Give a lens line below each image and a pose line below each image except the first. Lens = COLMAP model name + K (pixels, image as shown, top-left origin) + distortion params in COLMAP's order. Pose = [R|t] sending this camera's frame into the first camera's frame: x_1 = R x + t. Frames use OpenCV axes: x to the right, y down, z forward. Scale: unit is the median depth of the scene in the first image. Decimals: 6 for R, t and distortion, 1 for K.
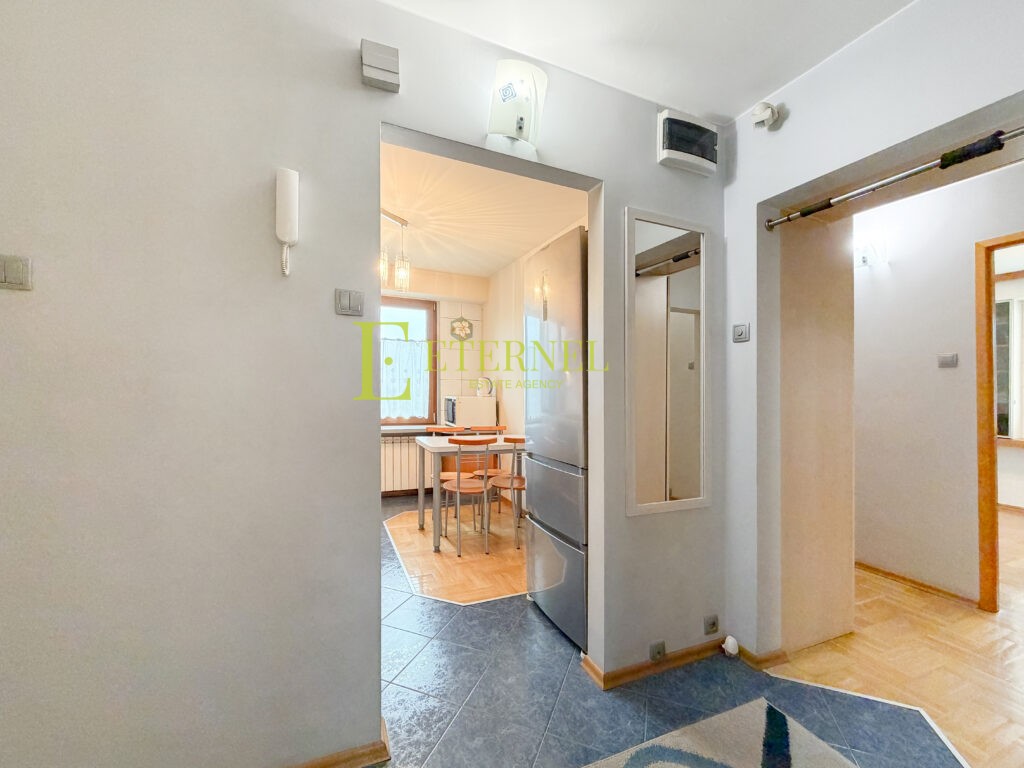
lens RADIAL K [[434.7, 0, 511.5], [0, 434.7, 384.4], [0, 0, 1]] dist [0.001294, -0.001159]
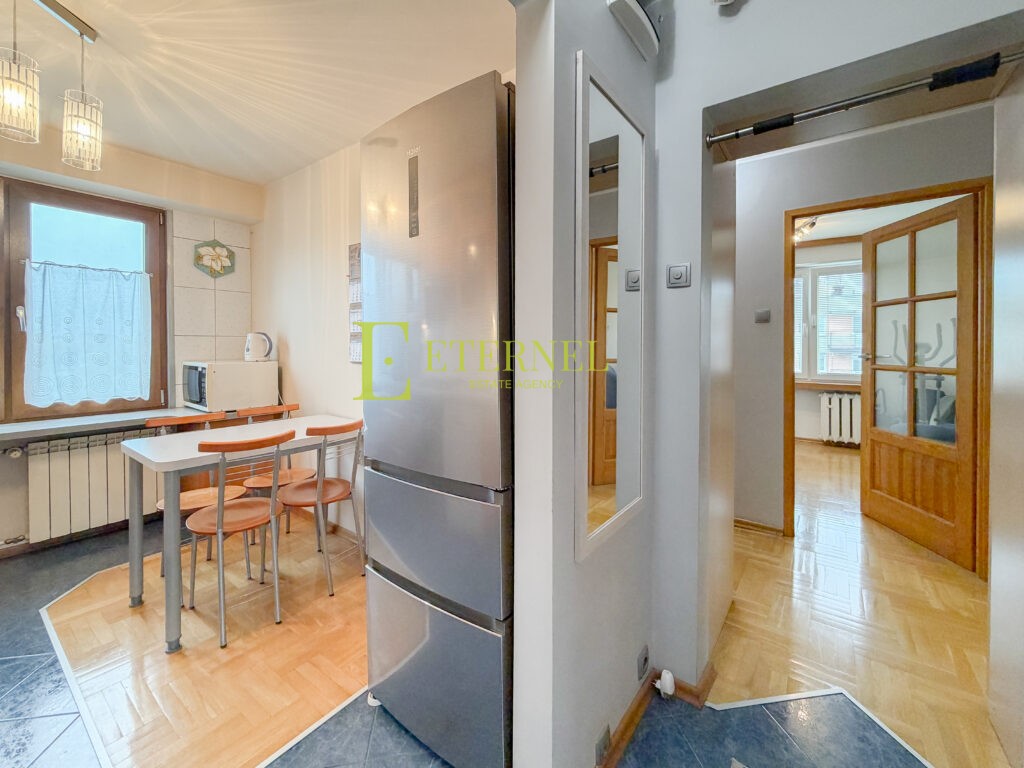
lens RADIAL K [[434.7, 0, 523.9], [0, 434.7, 336.6], [0, 0, 1]] dist [0.001294, -0.001159]
pose [[0.865636, -0.007610, 0.500616, -0.054564], [0.008752, 0.999962, 0.000068, -0.007706], [-0.500597, 0.004322, 0.865670, 0.270335]]
